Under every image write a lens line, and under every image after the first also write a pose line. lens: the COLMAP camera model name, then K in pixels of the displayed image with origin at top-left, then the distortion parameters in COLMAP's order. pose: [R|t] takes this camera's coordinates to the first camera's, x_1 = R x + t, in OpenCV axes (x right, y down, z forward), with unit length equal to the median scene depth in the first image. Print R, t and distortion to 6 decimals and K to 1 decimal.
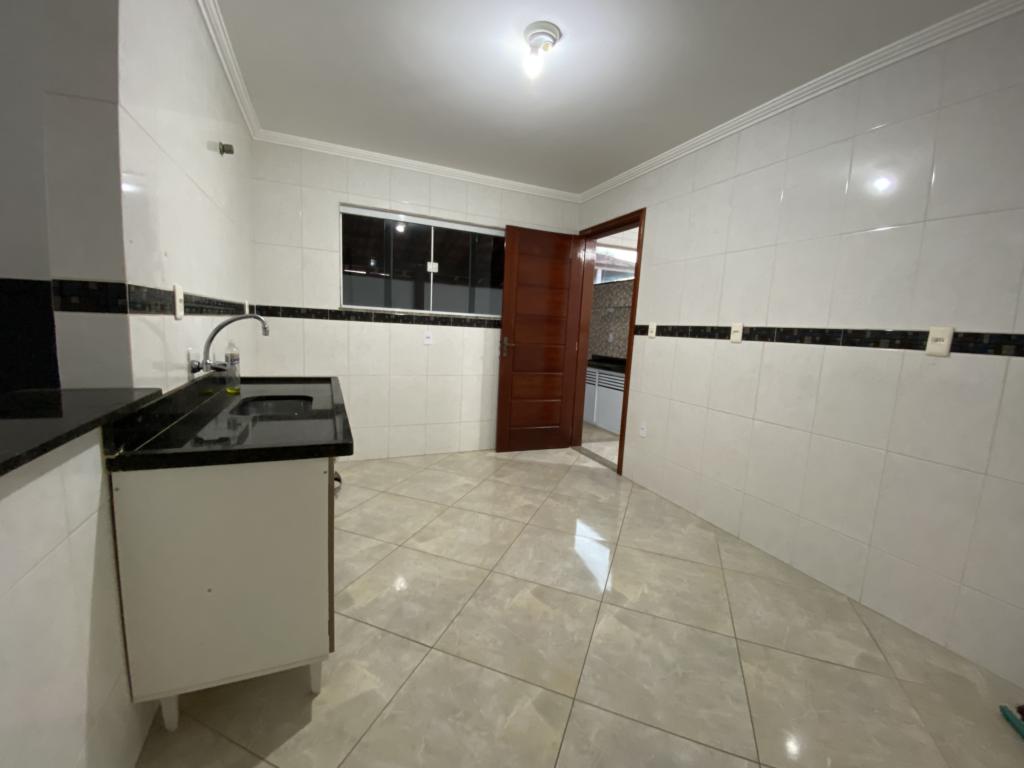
lens RADIAL K [[412.1, 0, 512.8], [0, 412.1, 384.1], [0, 0, 1]] dist [0.044448, -0.037701]
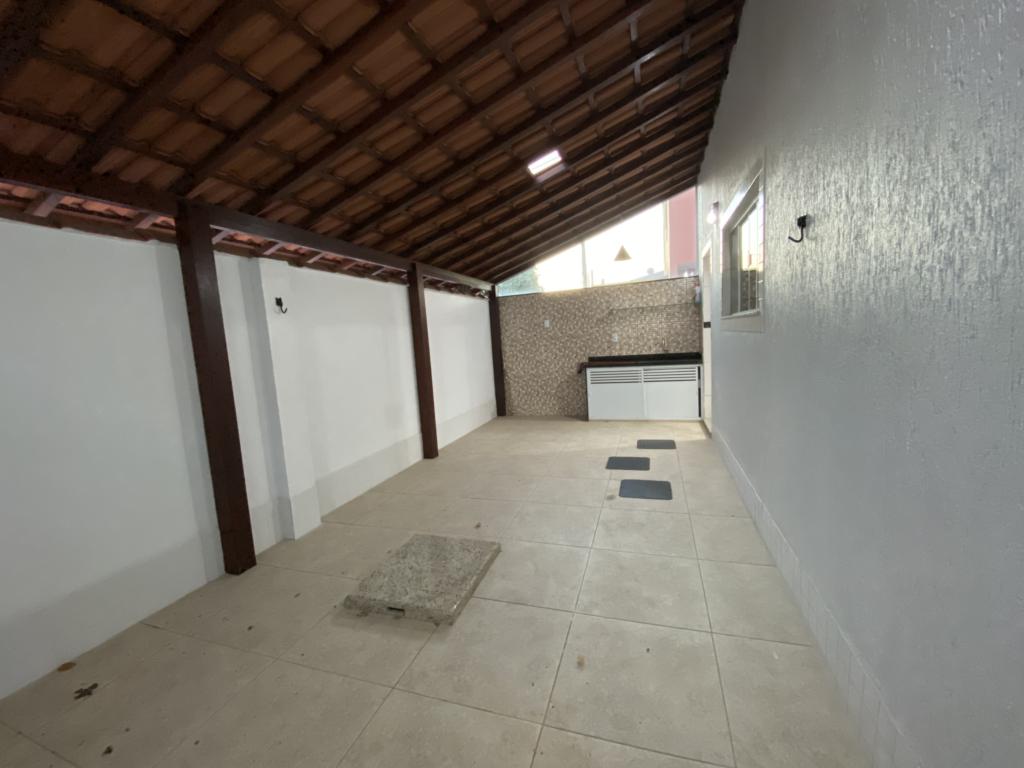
lens RADIAL K [[417.2, 0, 512.4], [0, 417.2, 380.5], [0, 0, 1]] dist [0.025075, -0.021866]
pose [[0.664931, -0.166972, 0.728002, -1.336382], [0.193545, 0.979918, 0.047973, -0.196251], [-0.721392, 0.109003, 0.683894, 0.865676]]
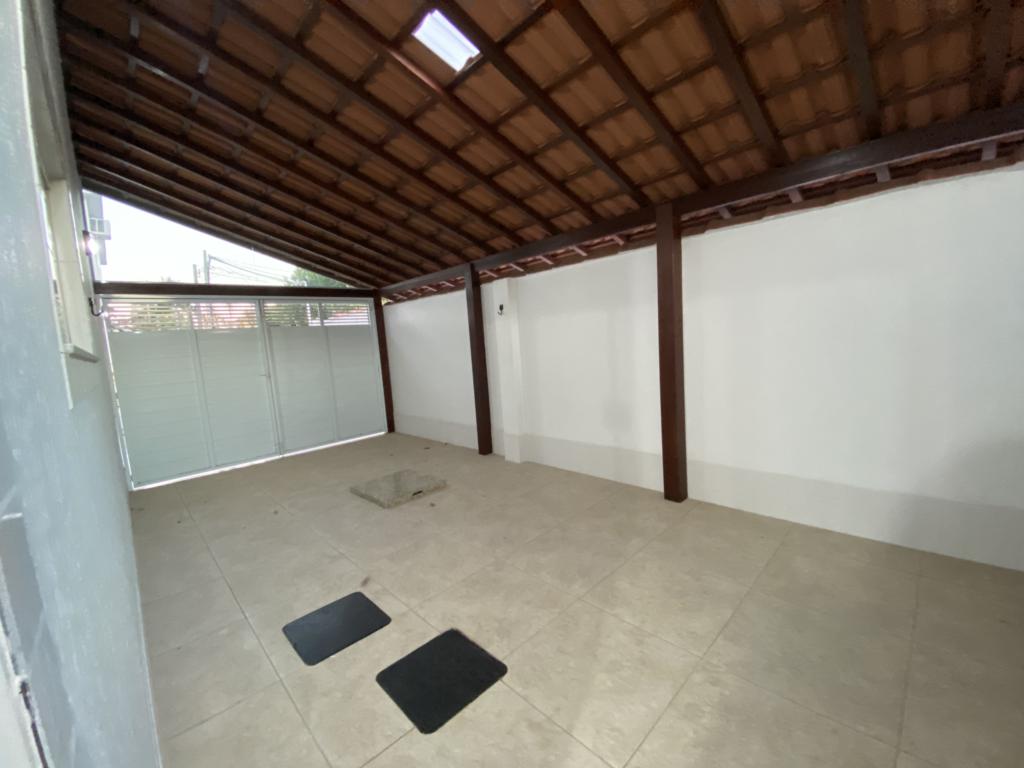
lens RADIAL K [[417.2, 0, 512.4], [0, 417.2, 380.5], [0, 0, 1]] dist [0.025075, -0.021866]
pose [[0.342032, 0.026075, -0.939327, 0.311347], [-0.038121, 0.999177, 0.013855, -0.193800], [0.938915, 0.031069, 0.342744, 1.407153]]
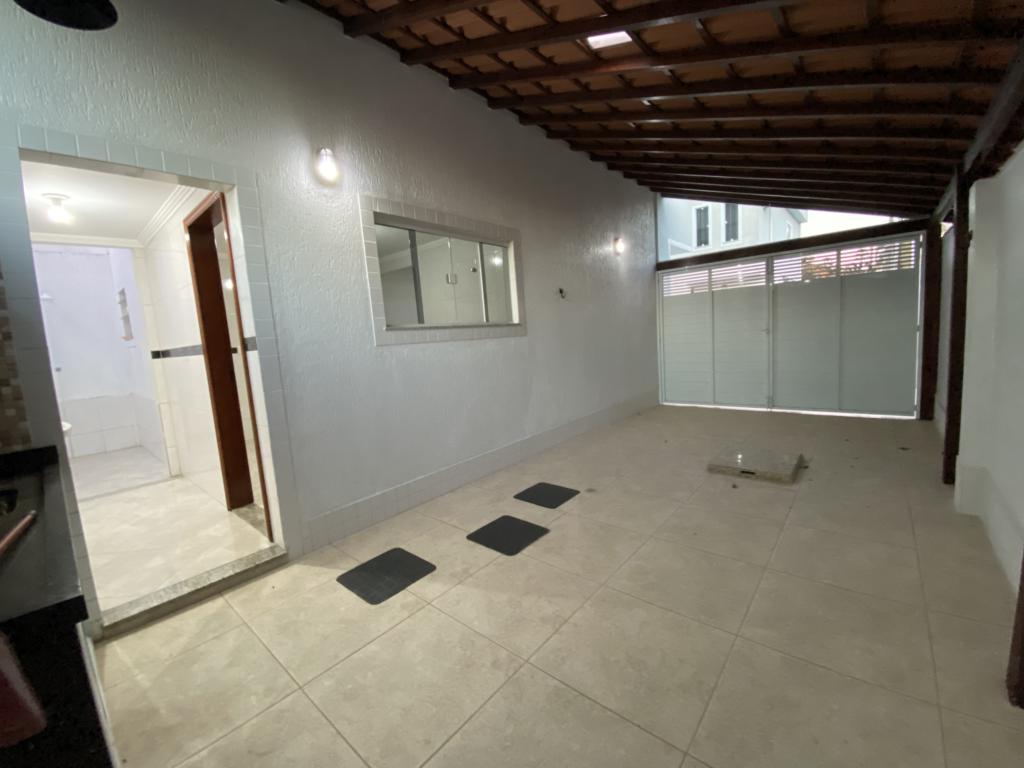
lens RADIAL K [[417.2, 0, 512.4], [0, 417.2, 380.5], [0, 0, 1]] dist [0.025075, -0.021866]
pose [[-0.904386, 0.062298, -0.422143, 0.117057], [-0.030810, 0.977170, 0.210212, -0.285564], [0.425601, 0.203119, -0.881820, 2.187693]]
